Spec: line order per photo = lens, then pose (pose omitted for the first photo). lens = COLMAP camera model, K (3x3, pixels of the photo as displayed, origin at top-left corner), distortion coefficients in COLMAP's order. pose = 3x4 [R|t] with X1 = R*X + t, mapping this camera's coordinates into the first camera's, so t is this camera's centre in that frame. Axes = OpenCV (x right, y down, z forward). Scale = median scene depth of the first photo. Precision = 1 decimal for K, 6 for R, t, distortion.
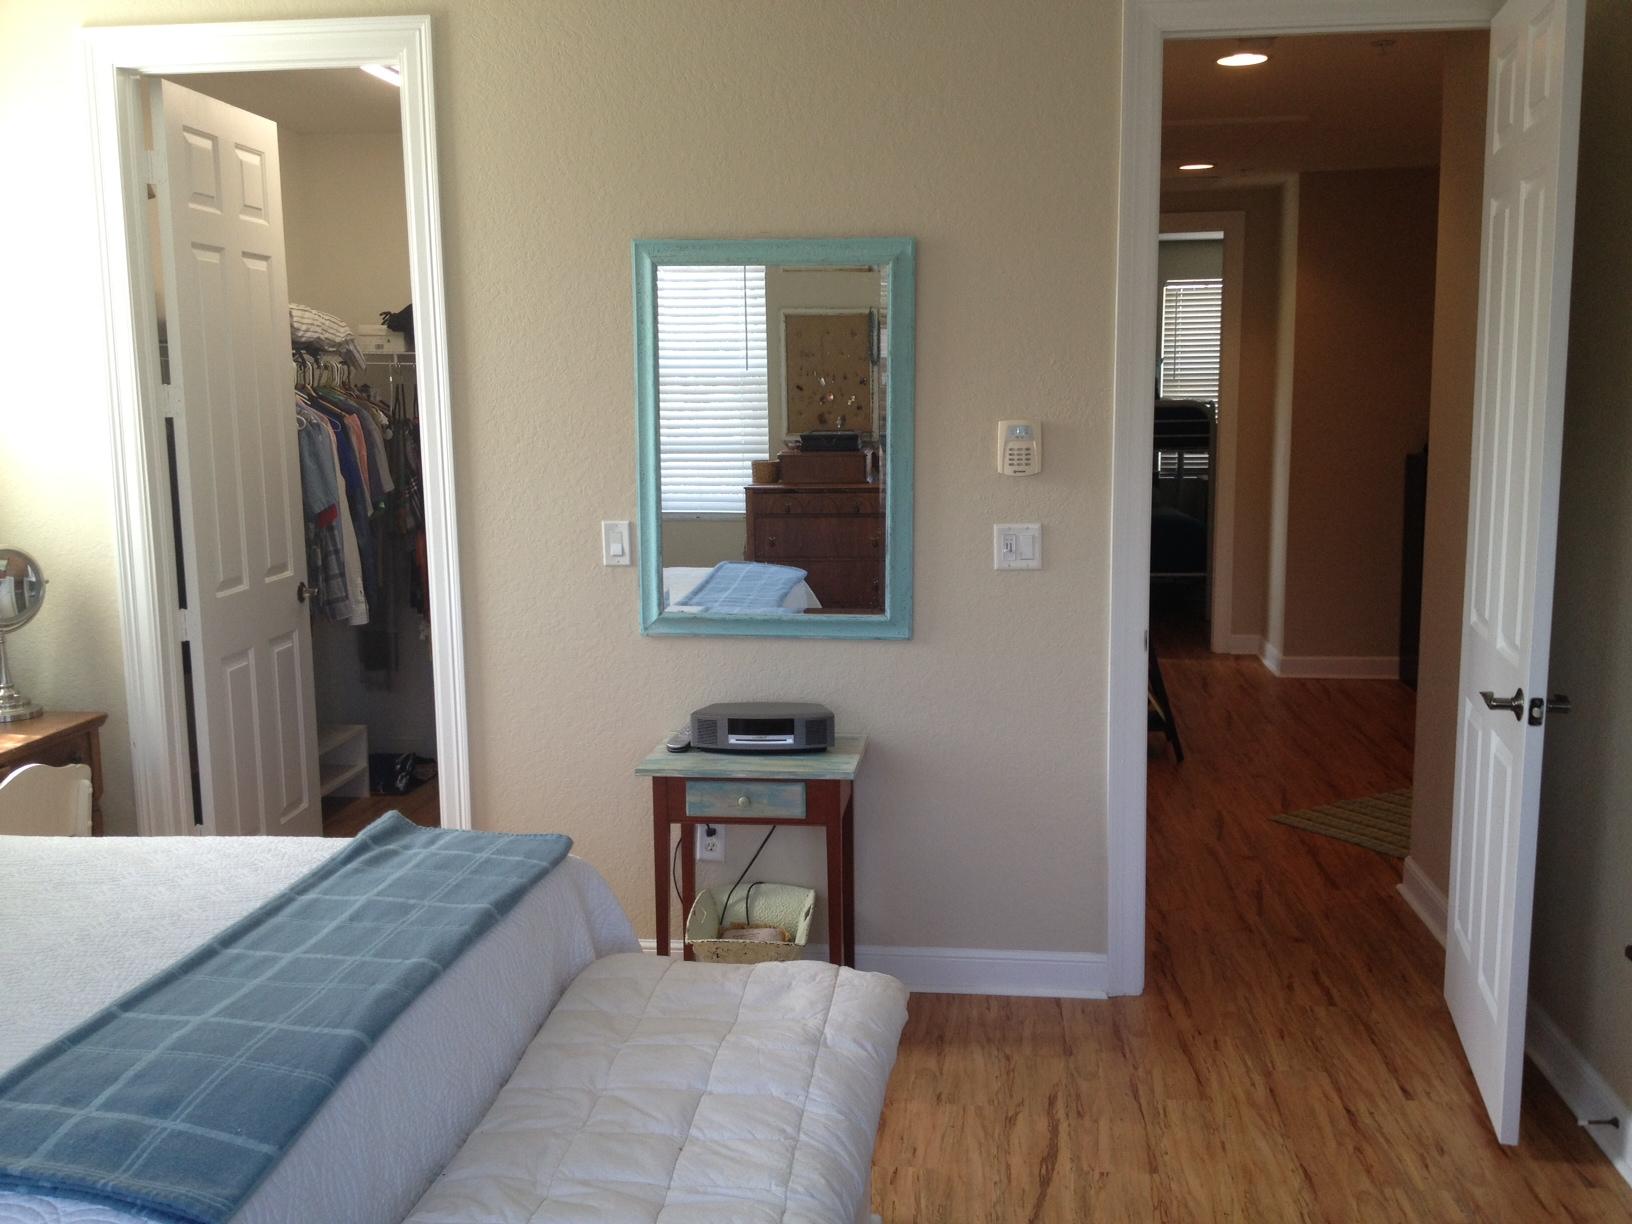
lens RADIAL K [[1536.0, 0, 813.9], [0, 1536.0, 610.3], [0, 0, 1]] dist [0.120791, -0.265437]
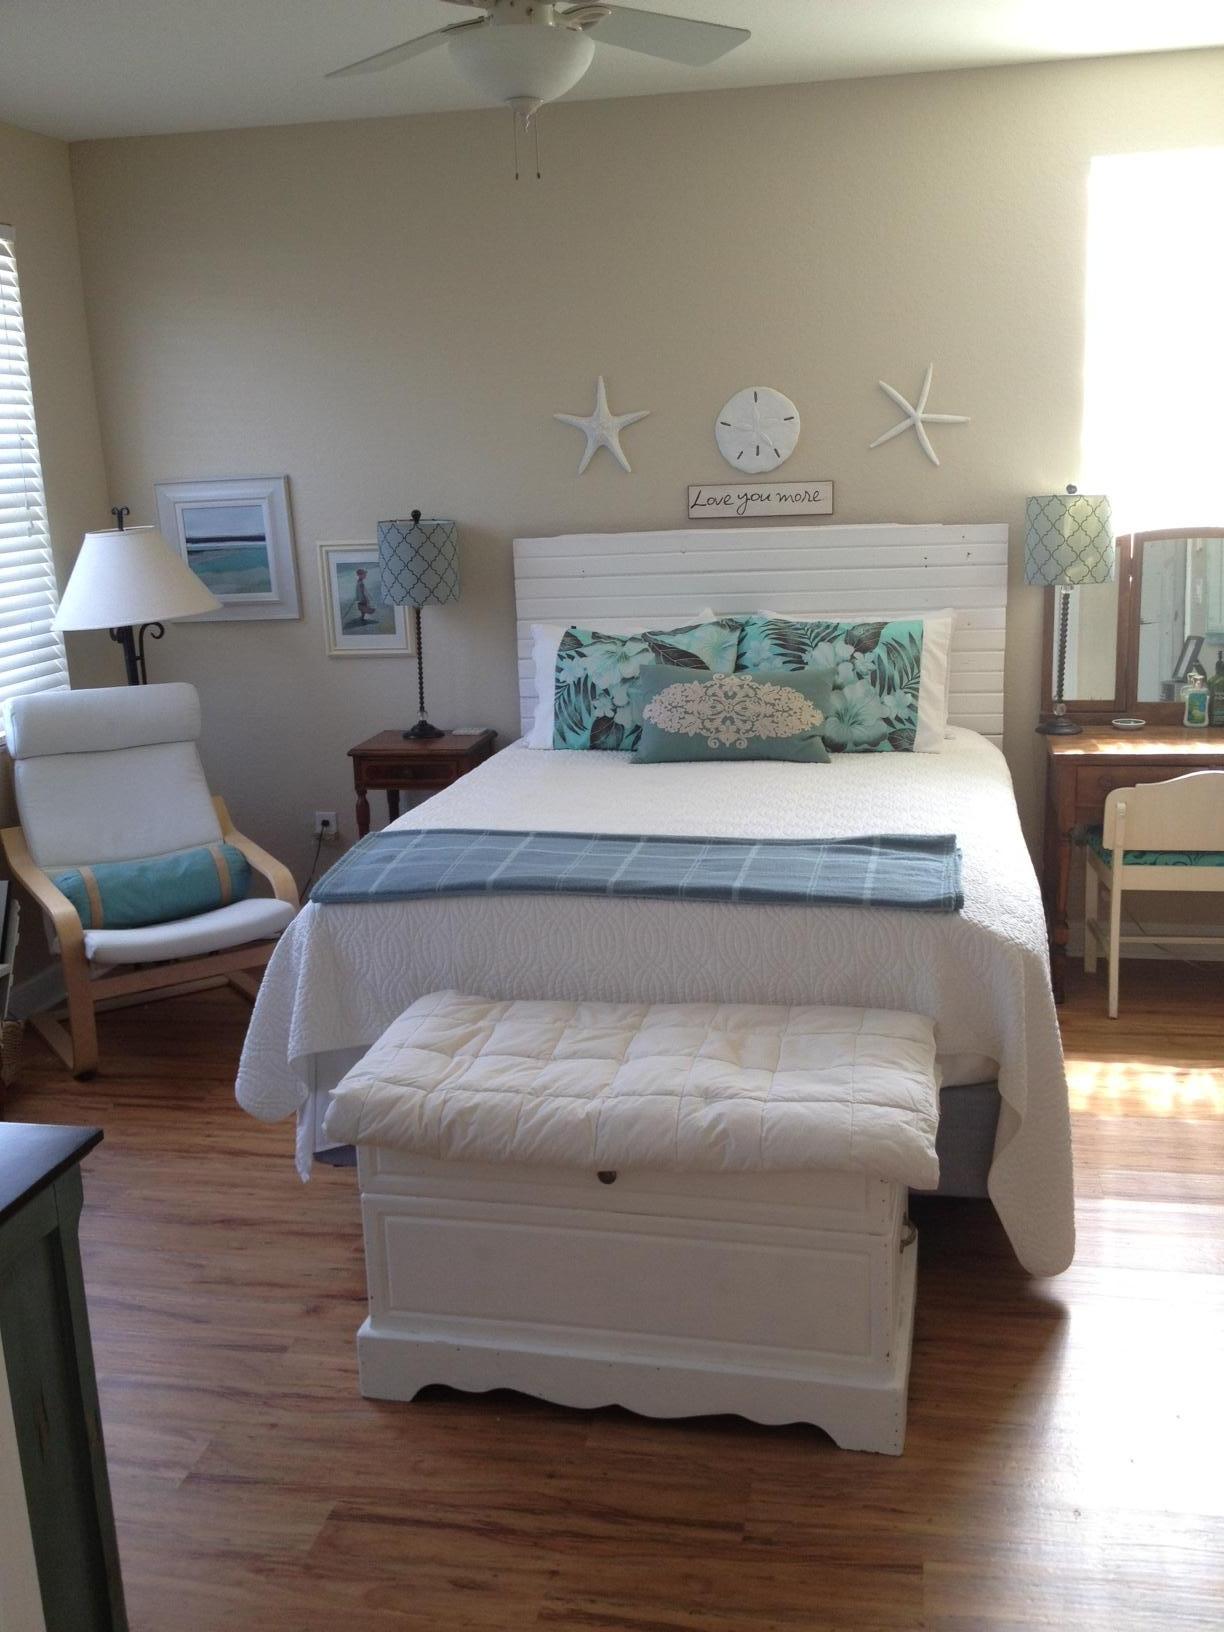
lens RADIAL K [[1536.0, 0, 610.2], [0, 1536.0, 837.4], [0, 0, 1]] dist [0.120791, -0.265437]
pose [[-0.090638, 0.246290, -0.964949, 0.970159], [-0.101612, 0.961593, 0.254978, -0.148554], [0.990687, 0.121161, -0.062131, 0.976140]]
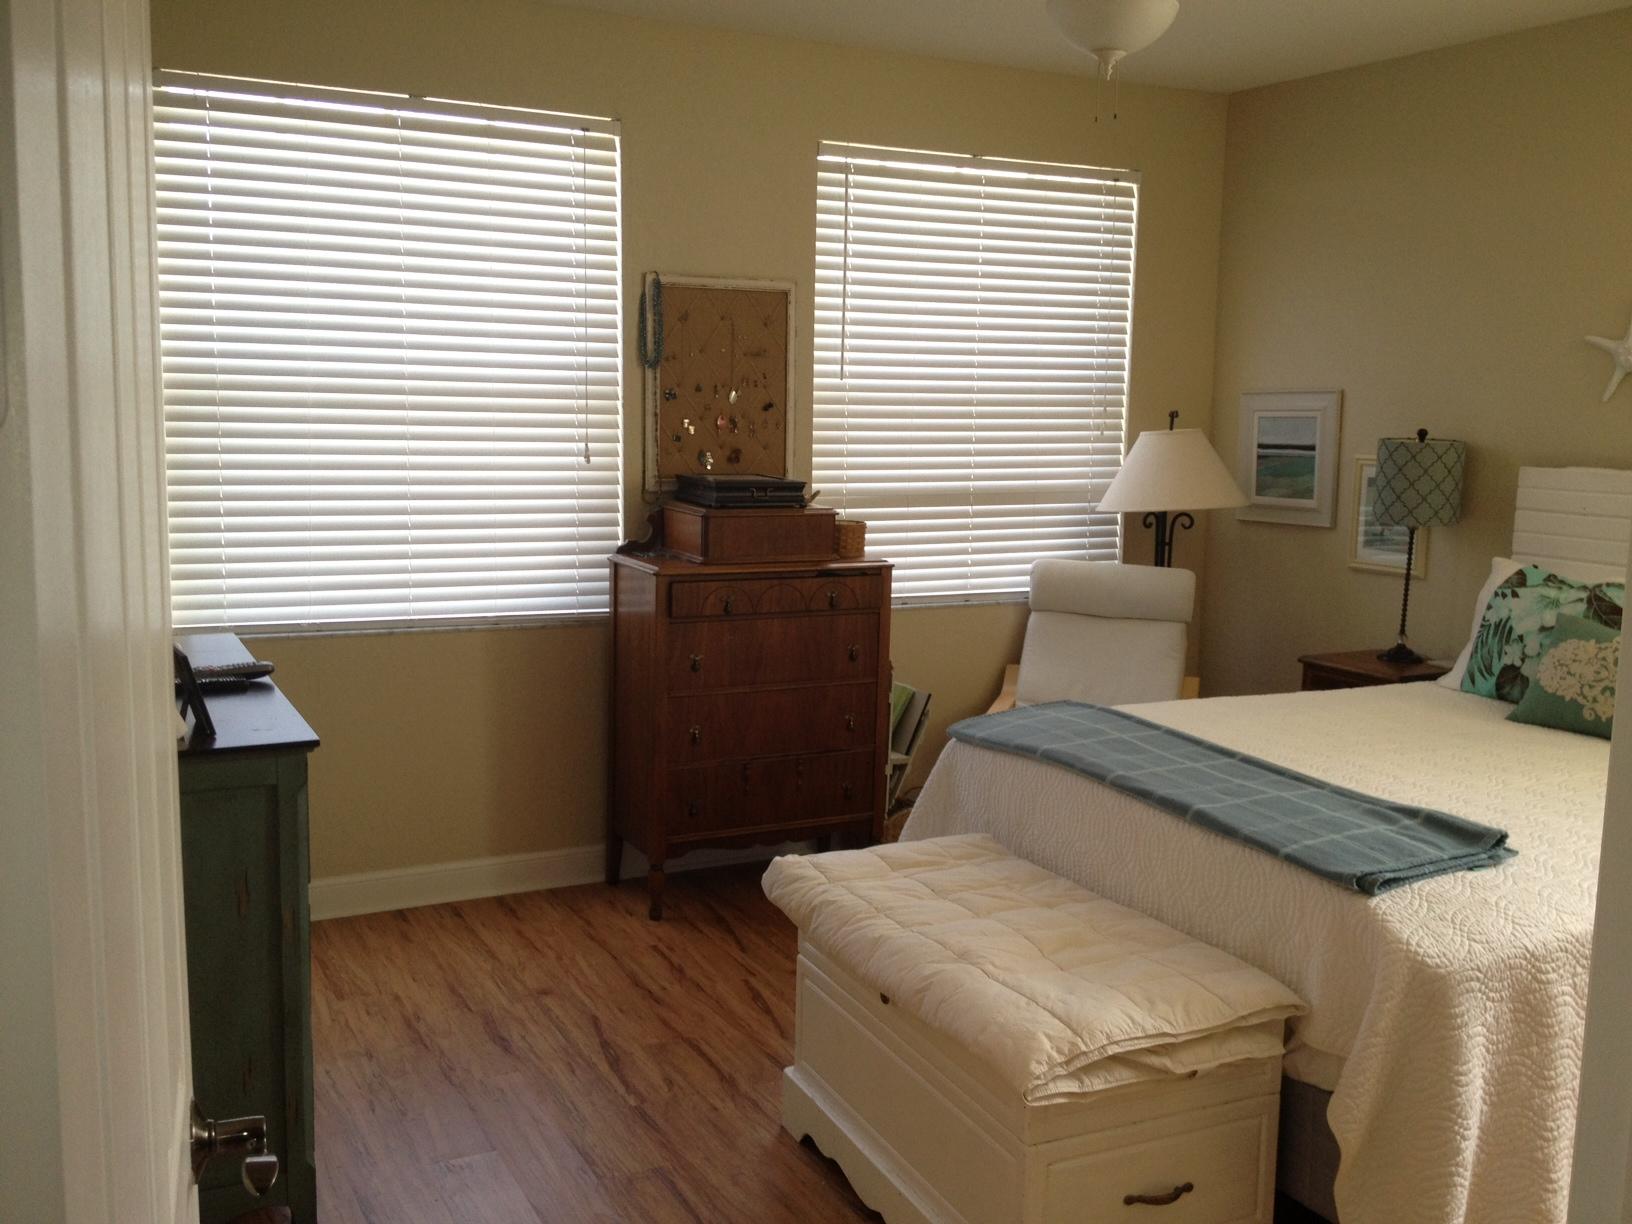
lens RADIAL K [[1536.0, 0, 813.9], [0, 1536.0, 610.3], [0, 0, 1]] dist [0.120791, -0.265437]
pose [[-0.844015, 0.066635, -0.532164, 0.665624], [-0.087030, 0.962083, 0.258498, -0.238672], [0.529211, 0.264490, -0.806214, 1.771761]]
